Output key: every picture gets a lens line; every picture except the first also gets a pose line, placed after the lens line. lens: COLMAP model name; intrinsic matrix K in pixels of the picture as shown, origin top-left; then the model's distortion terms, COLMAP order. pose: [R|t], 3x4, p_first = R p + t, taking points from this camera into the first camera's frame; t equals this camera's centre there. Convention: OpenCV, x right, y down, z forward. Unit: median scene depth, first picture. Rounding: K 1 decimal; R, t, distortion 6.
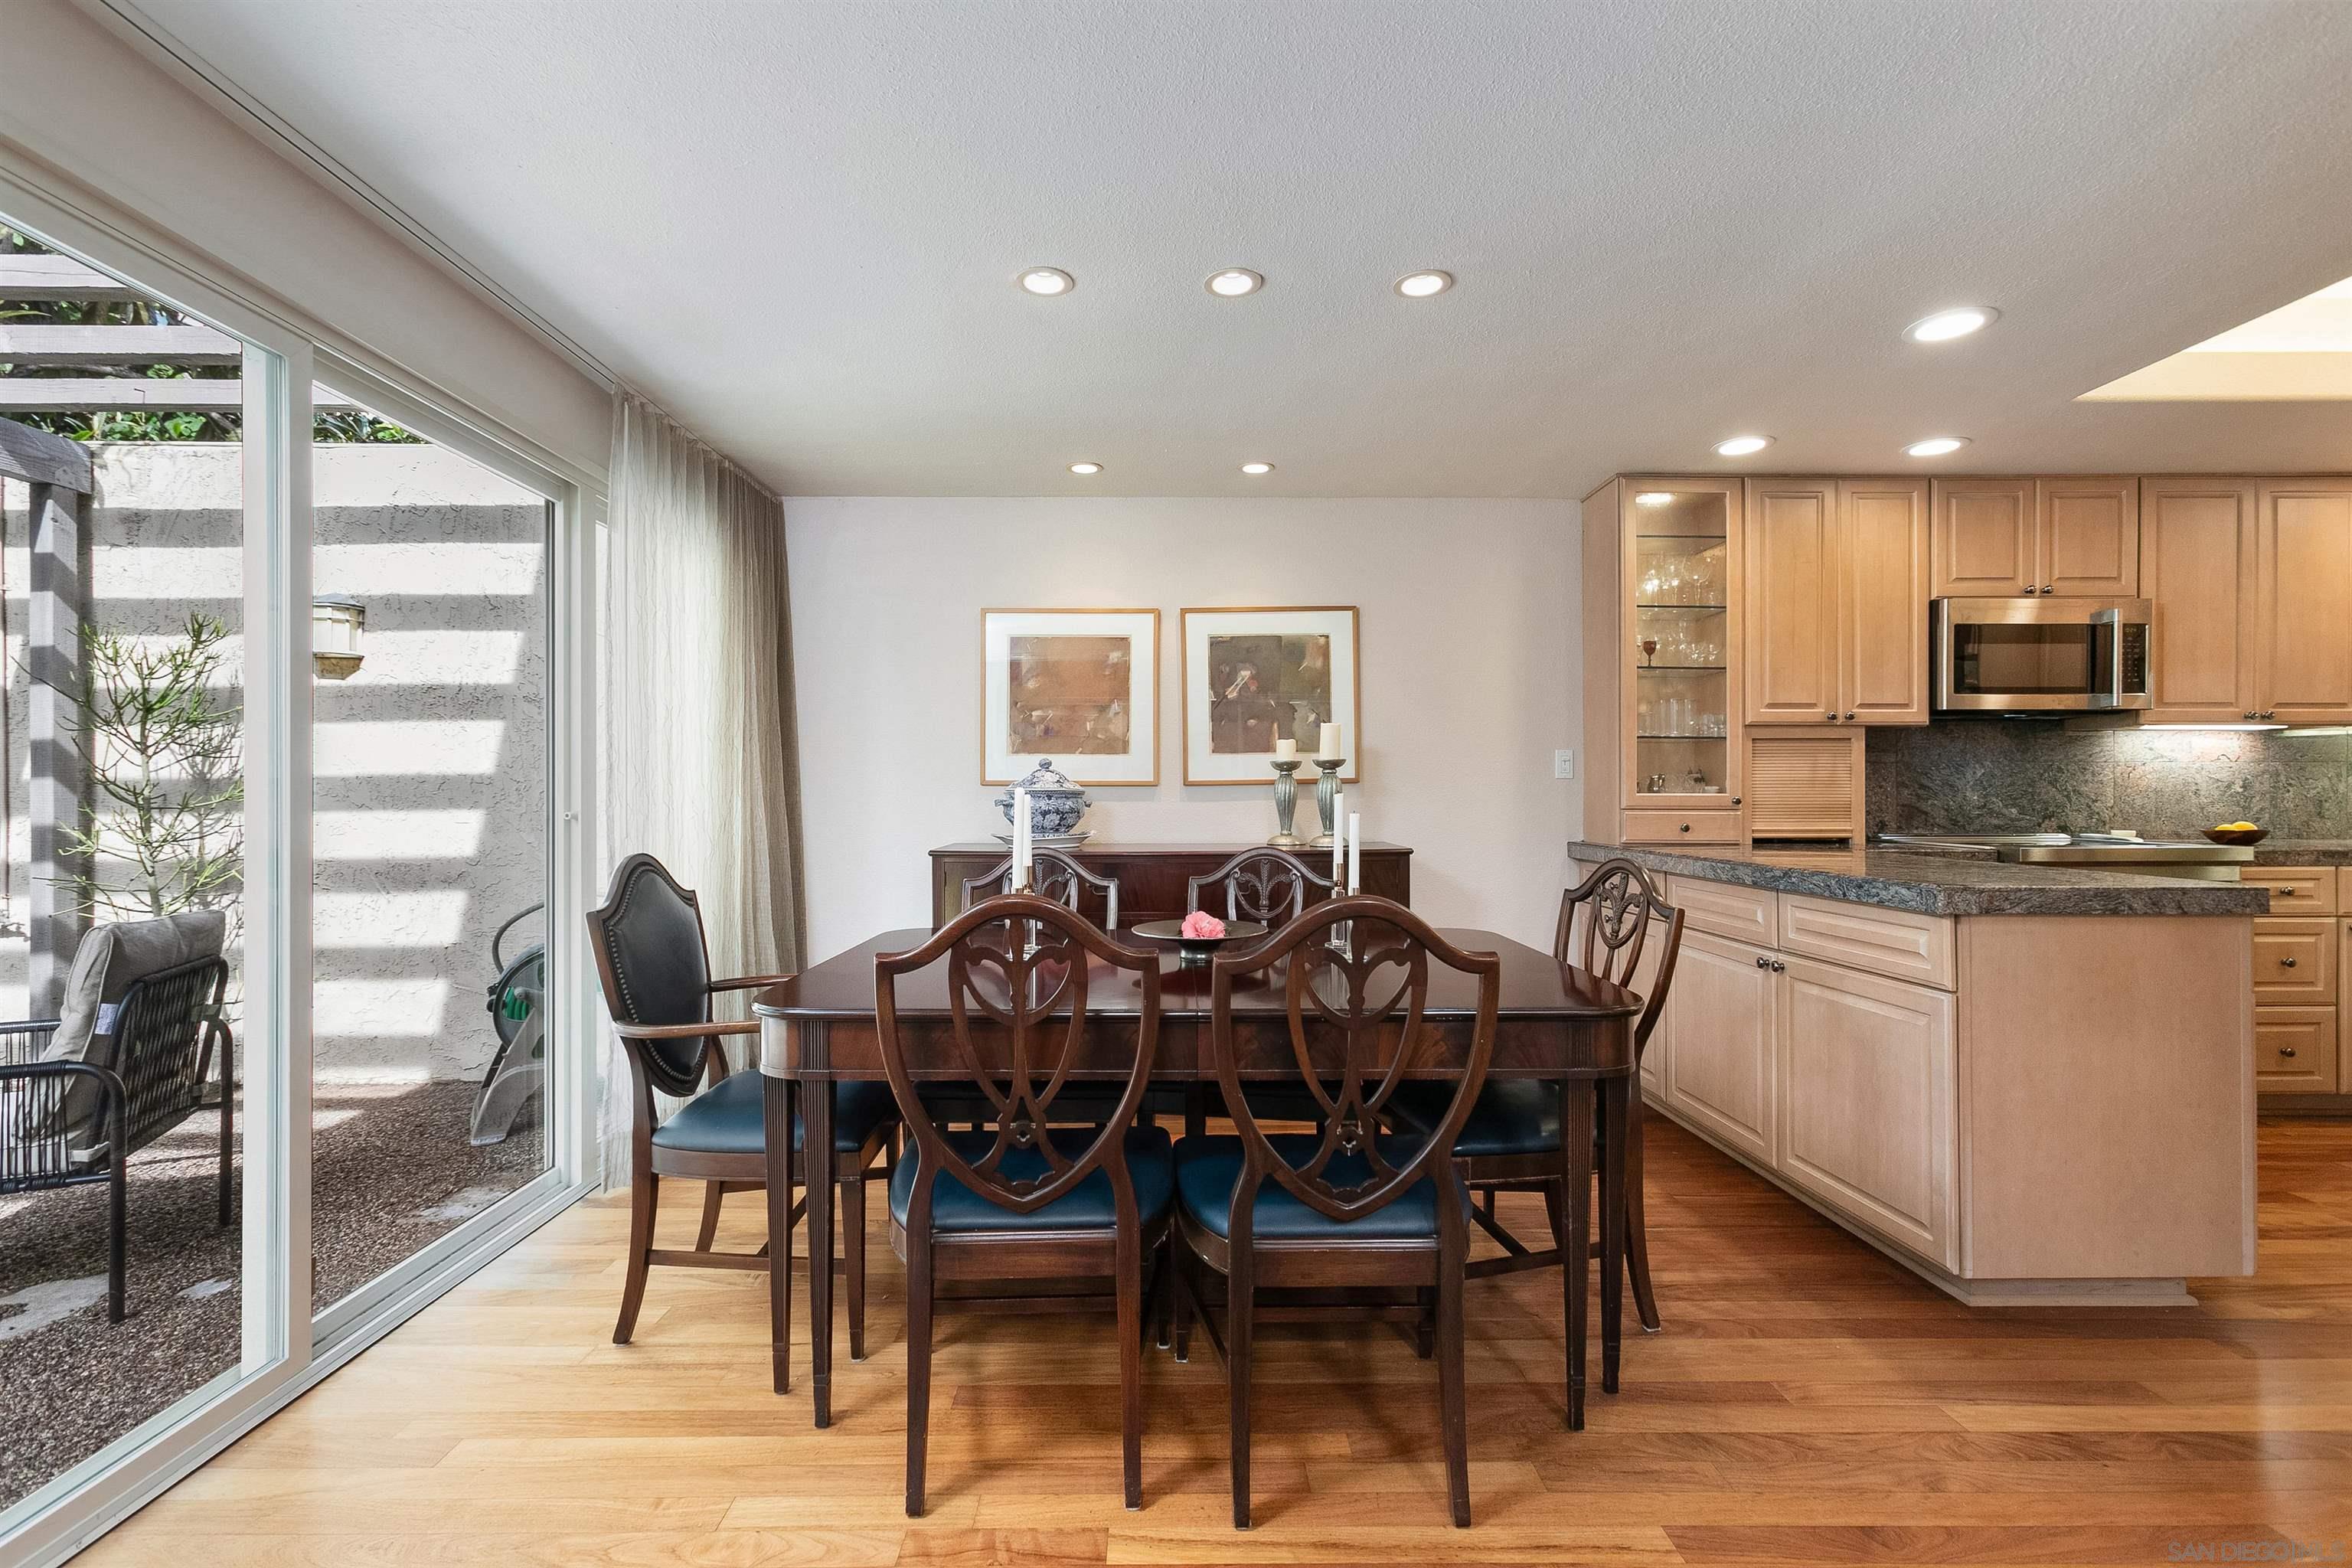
lens RADIAL K [[1041.5, 0, 1166.6], [0, 1041.5, 790.2], [0, 0, 1]] dist [-0.003418, 0.005842]
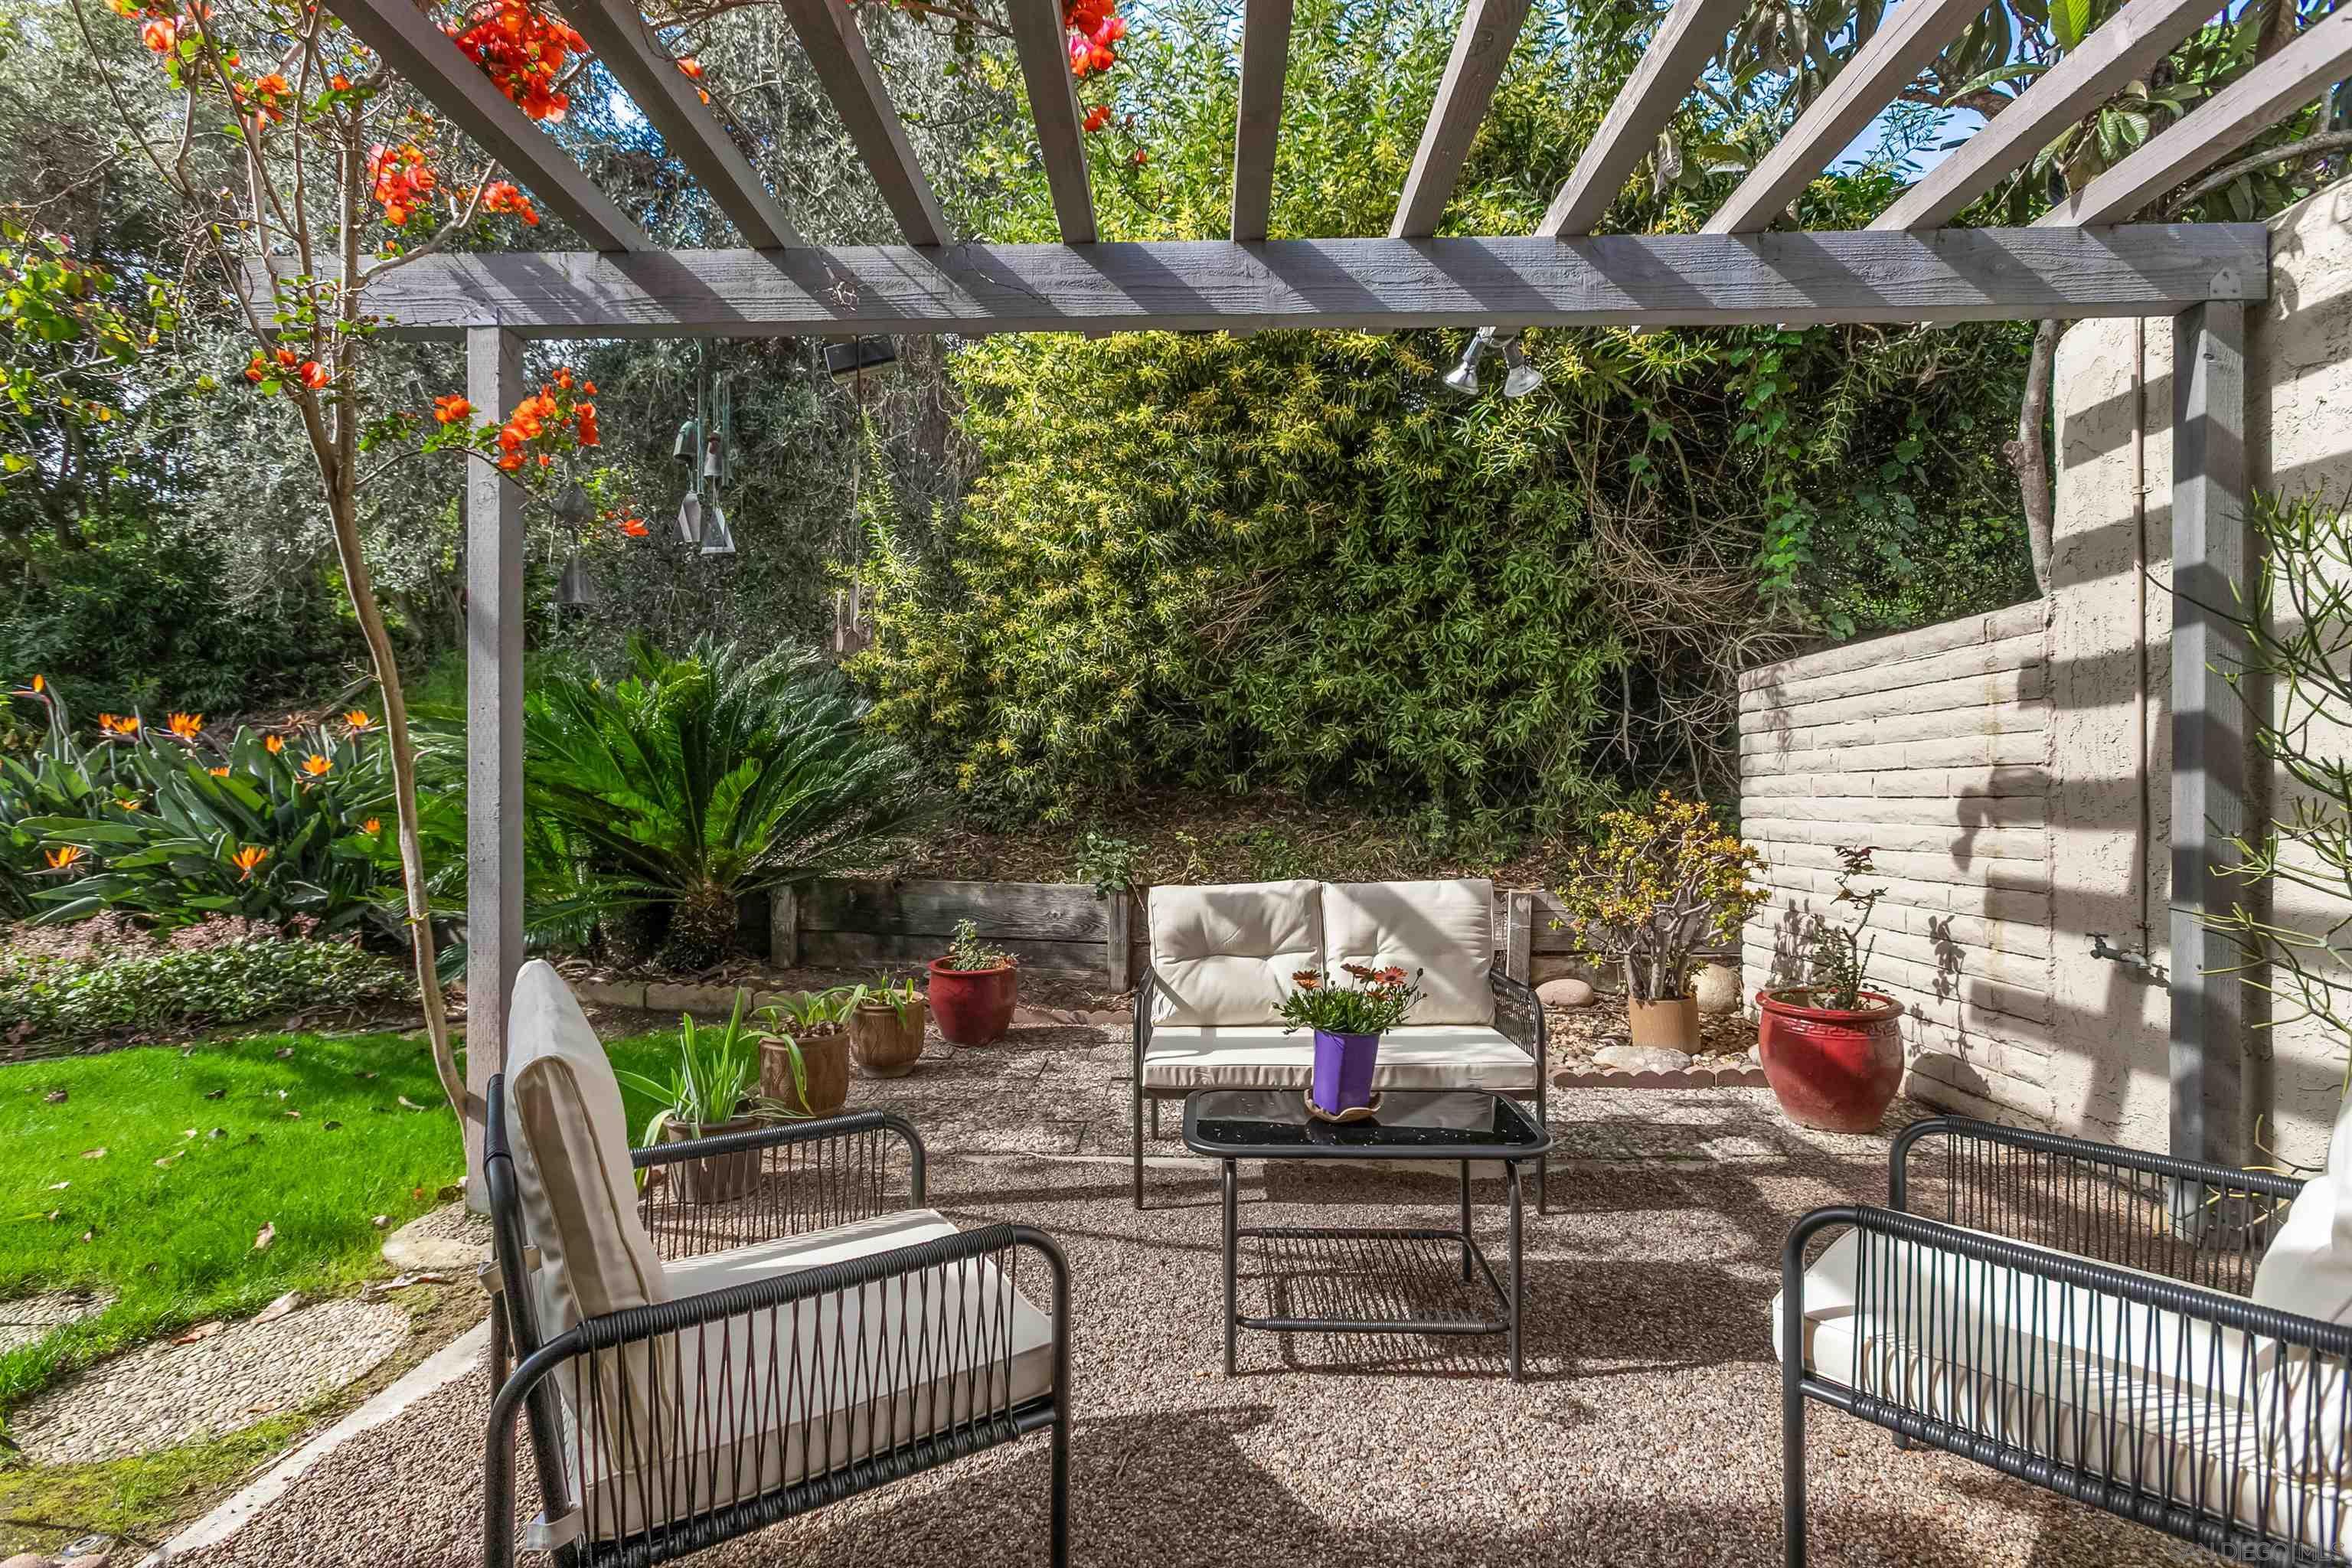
lens RADIAL K [[1041.5, 0, 1166.6], [0, 1041.5, 790.2], [0, 0, 1]] dist [-0.003418, 0.005842]
pose [[-0.047849, 0.002479, -0.998852, -0.418477], [0.000123, 0.999997, 0.002476, 0.003474], [0.998855, -0.000004, -0.047849, 0.418334]]
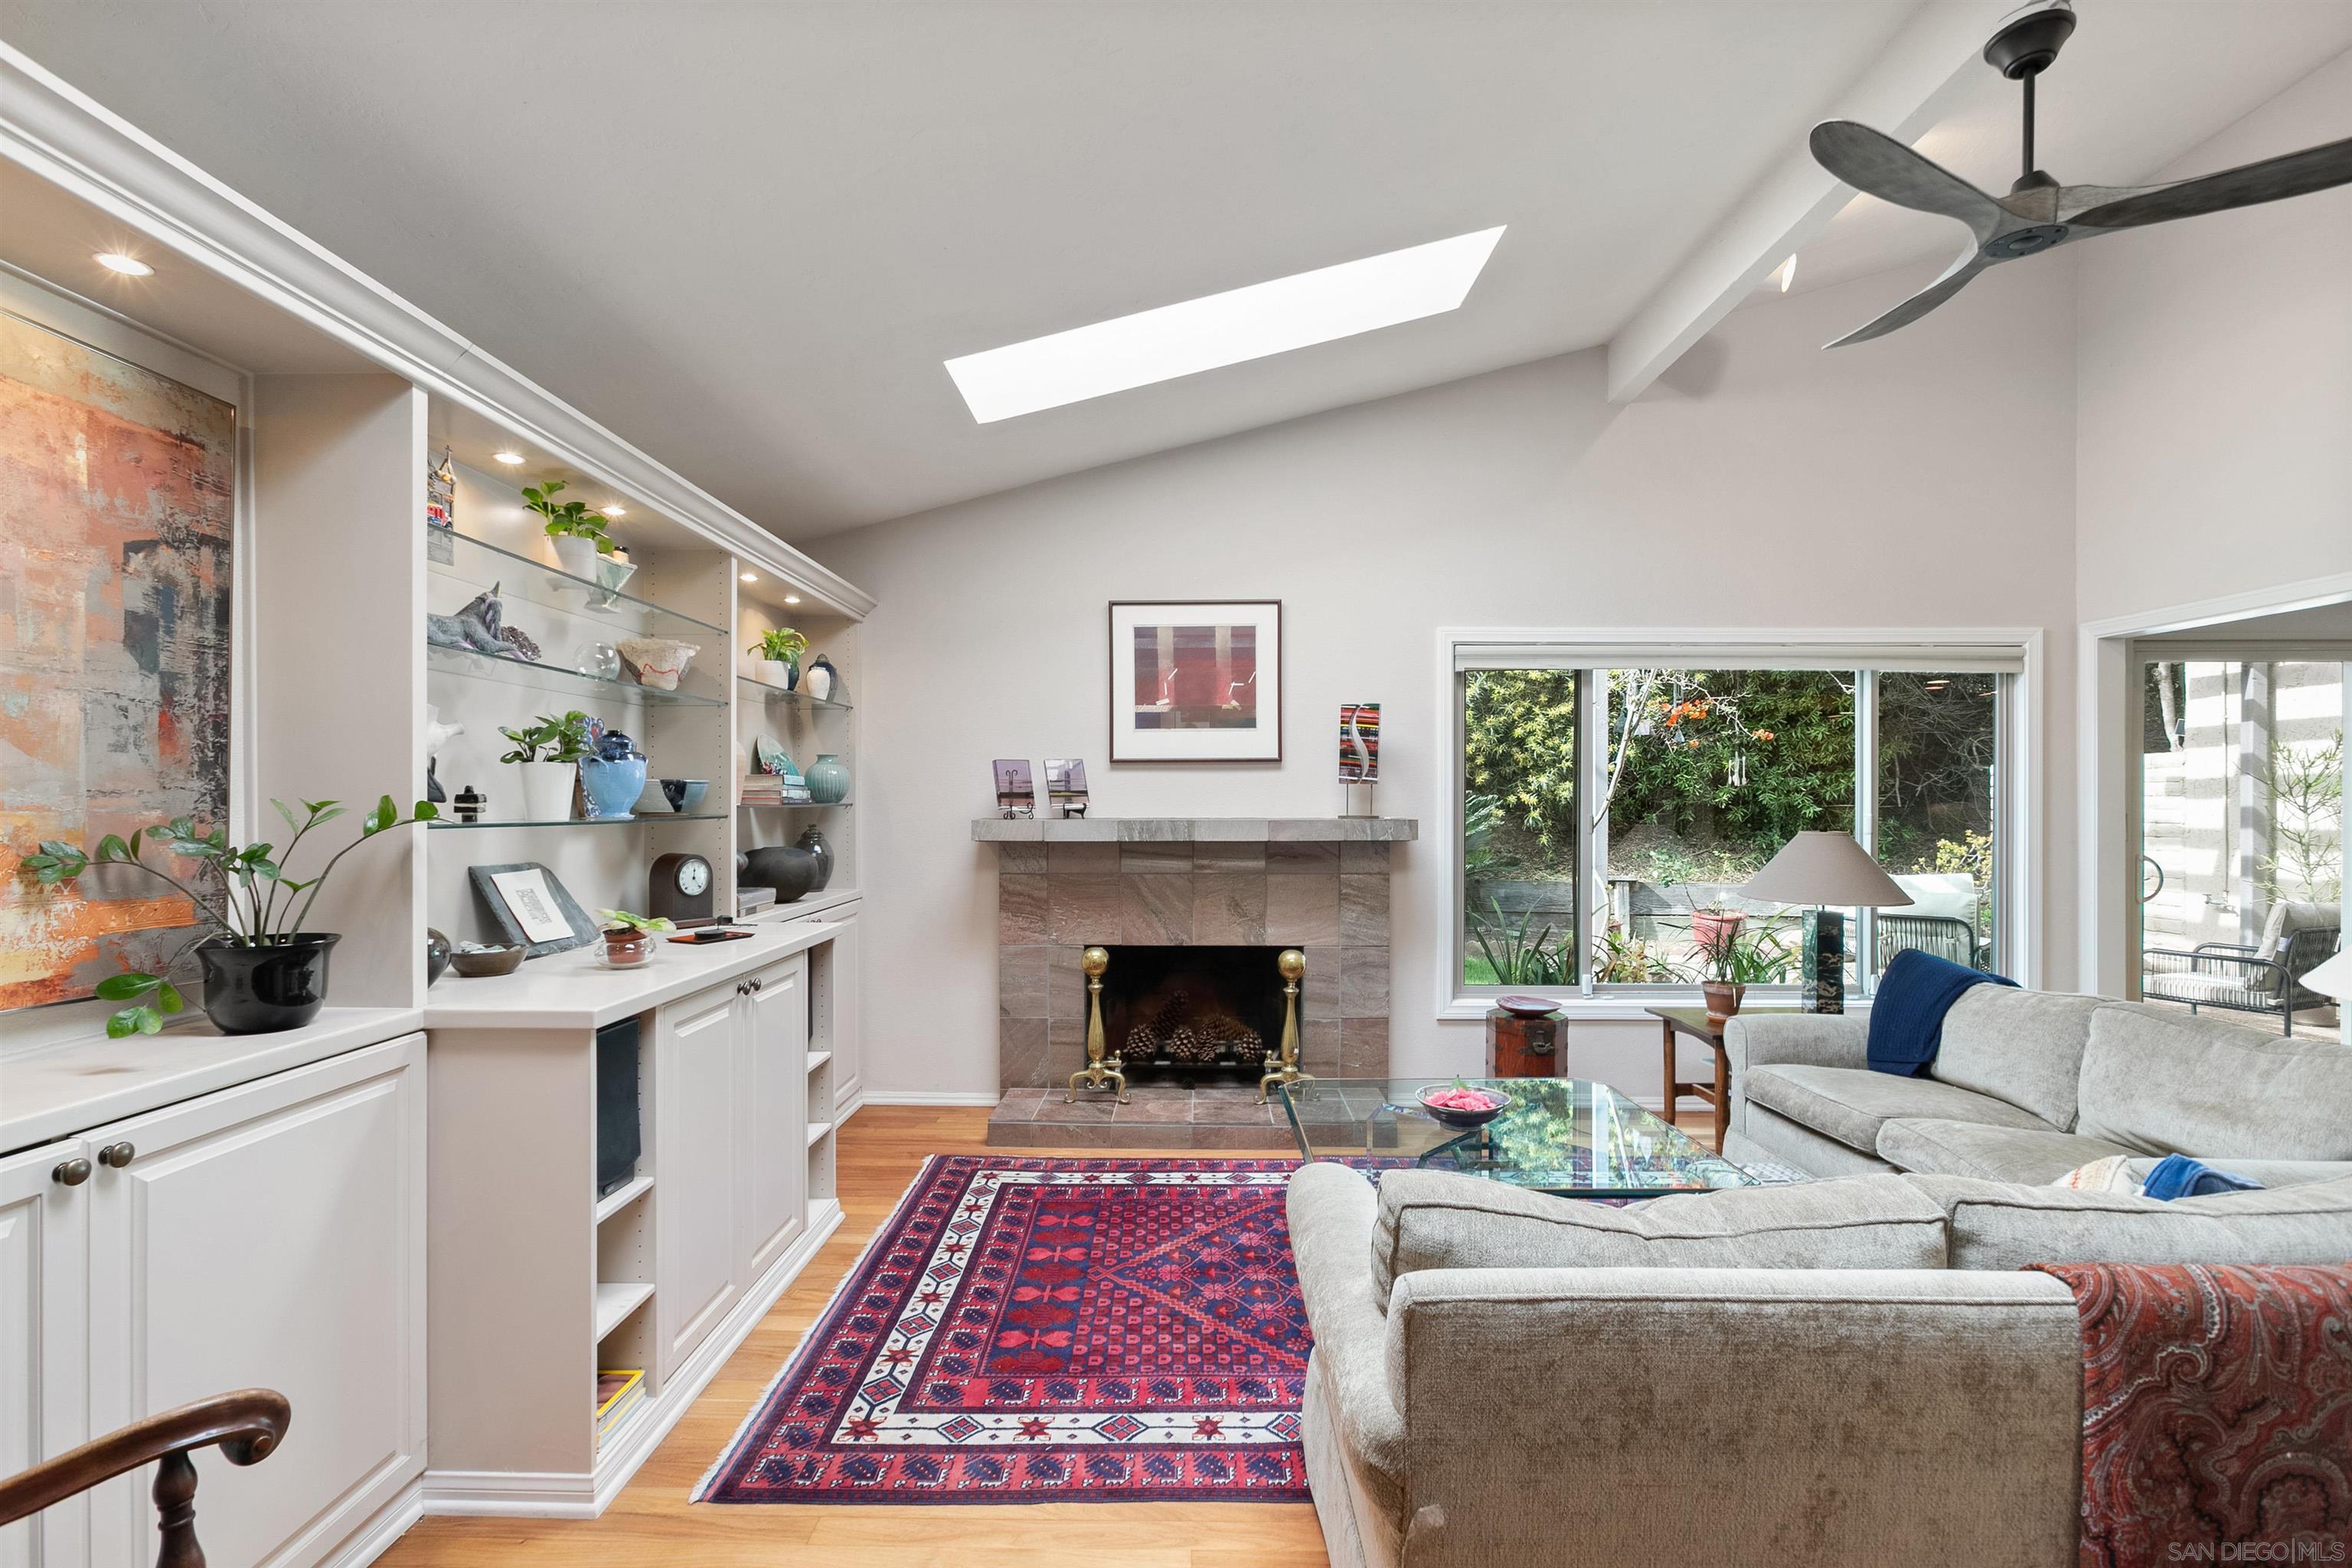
lens RADIAL K [[1067.3, 0, 1176.1], [0, 1067.3, 807.6], [0, 0, 1]] dist [0.001434, 0.001259]
pose [[-0.024216, 0.005267, -0.999693, 0.822887], [-0.001825, 0.999984, 0.005313, -0.051677], [0.999705, 0.001953, -0.024206, -0.810936]]
